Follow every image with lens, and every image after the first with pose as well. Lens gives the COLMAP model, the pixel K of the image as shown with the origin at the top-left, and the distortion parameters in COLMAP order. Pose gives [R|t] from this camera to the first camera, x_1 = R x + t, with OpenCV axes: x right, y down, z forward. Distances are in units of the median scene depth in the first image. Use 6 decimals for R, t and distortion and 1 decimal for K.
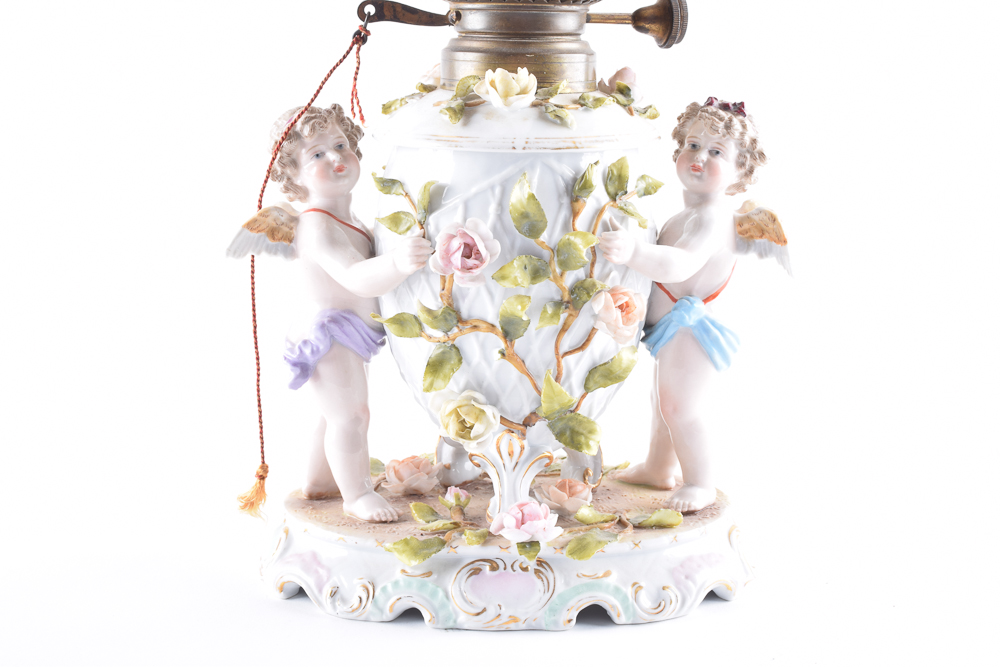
lens RADIAL K [[1695.2, 0, 500.0], [0, 1695.2, 333.5], [0, 0, 1]] dist [0.096254, 0.027823]
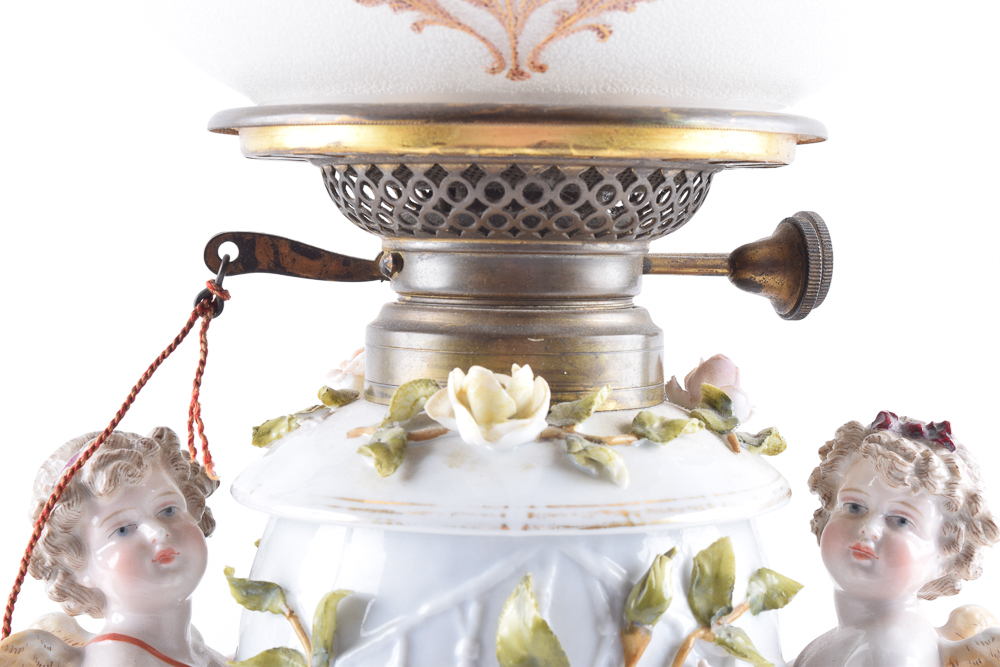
lens RADIAL K [[2060.3, 0, 500.0], [0, 2060.3, 333.5], [0, 0, 1]] dist [0.258265, 0.221123]
pose [[0.999995, -0.003186, 0.000247, 0.006441], [0.003192, 0.991901, -0.126971, -0.084132], [0.000160, 0.126971, 0.991906, 0.372843]]
